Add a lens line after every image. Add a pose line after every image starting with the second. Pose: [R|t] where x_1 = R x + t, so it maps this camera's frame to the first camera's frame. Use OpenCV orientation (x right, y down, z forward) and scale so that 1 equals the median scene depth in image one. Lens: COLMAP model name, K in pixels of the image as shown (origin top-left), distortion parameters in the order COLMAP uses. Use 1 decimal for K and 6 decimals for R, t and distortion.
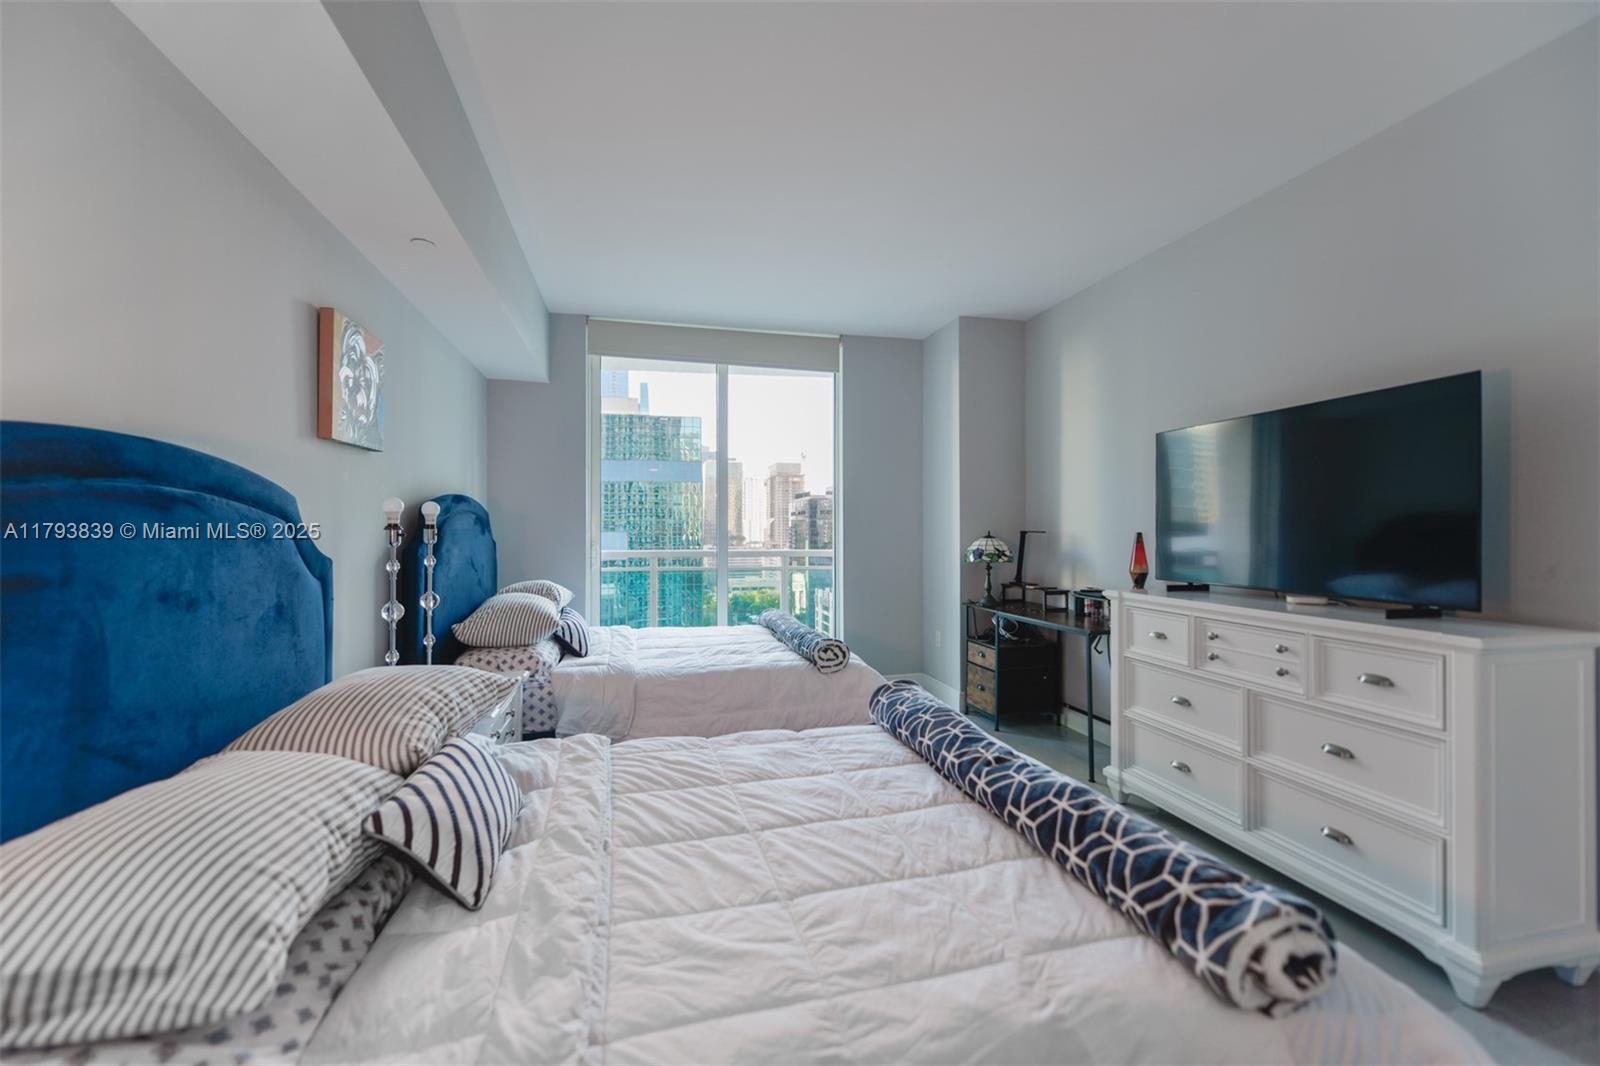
lens RADIAL K [[628.3, 0, 800.0], [0, 628.3, 533.0], [0, 0, 1]] dist [0.001275, 0.000047]
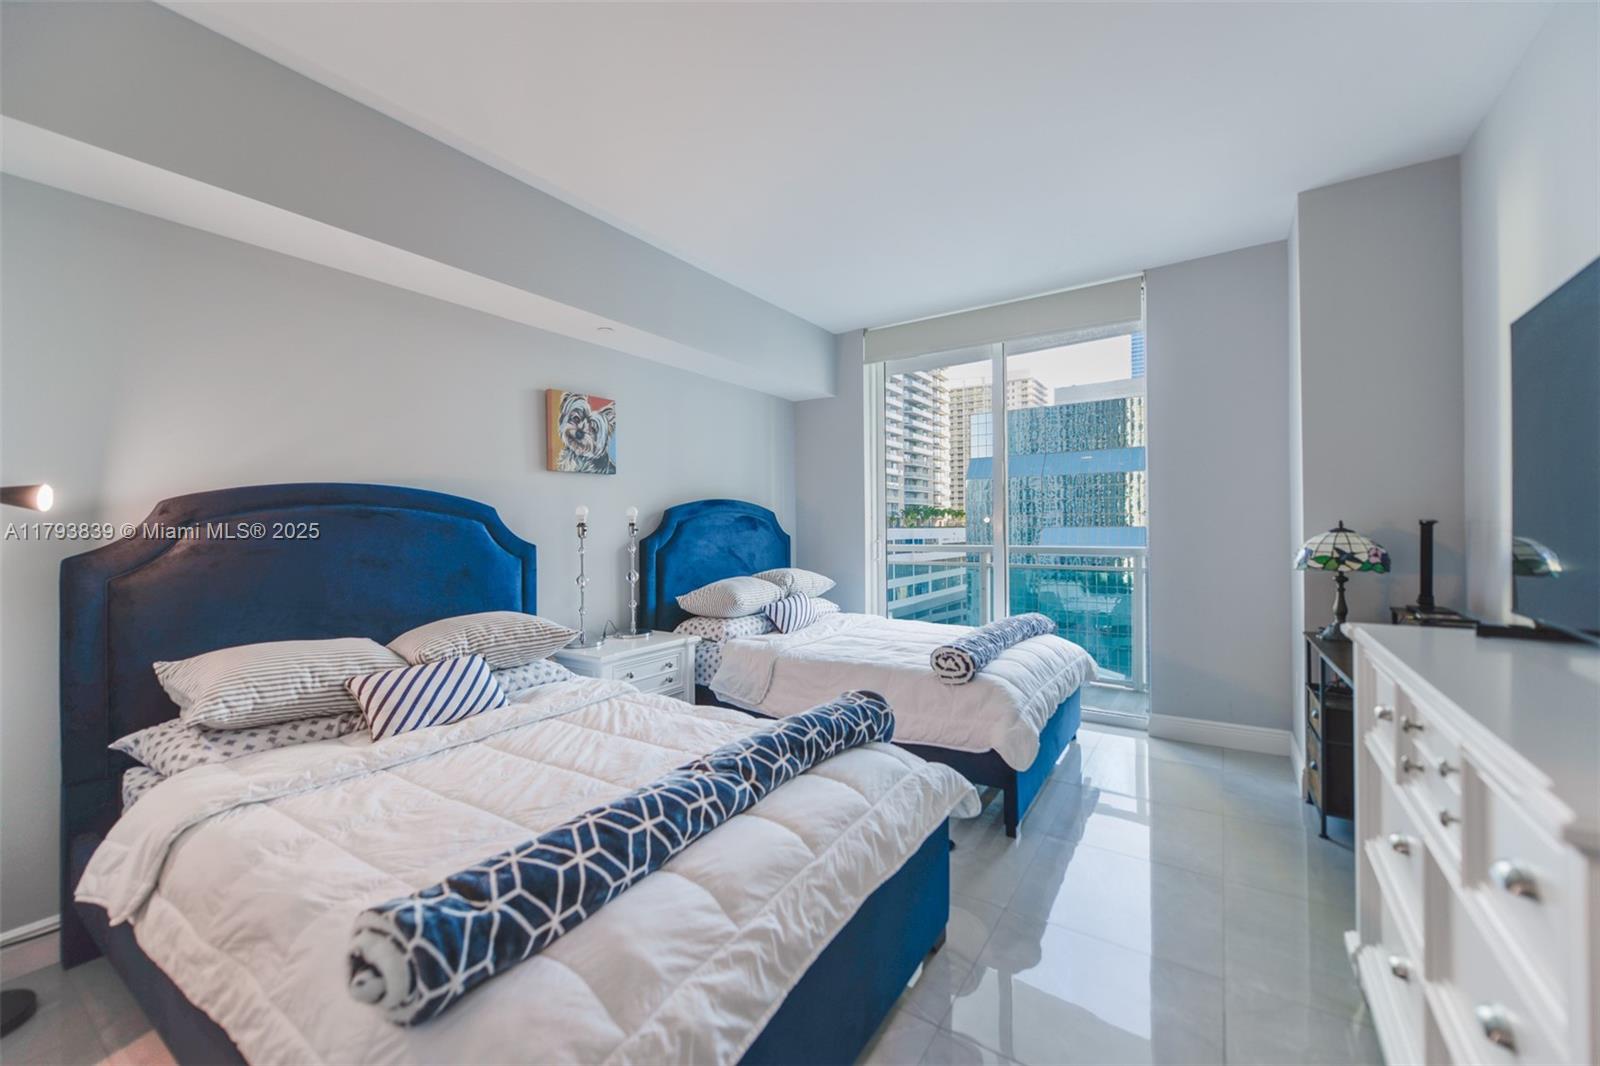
lens RADIAL K [[636.2, 0, 793.5], [0, 636.2, 528.7], [0, 0, 1]] dist [0.009114, -0.002783]
pose [[0.676038, -0.004432, -0.736854, 0.514924], [0.006174, 0.999981, -0.000351, 0.001904], [0.736841, -0.004312, 0.676052, 0.211721]]
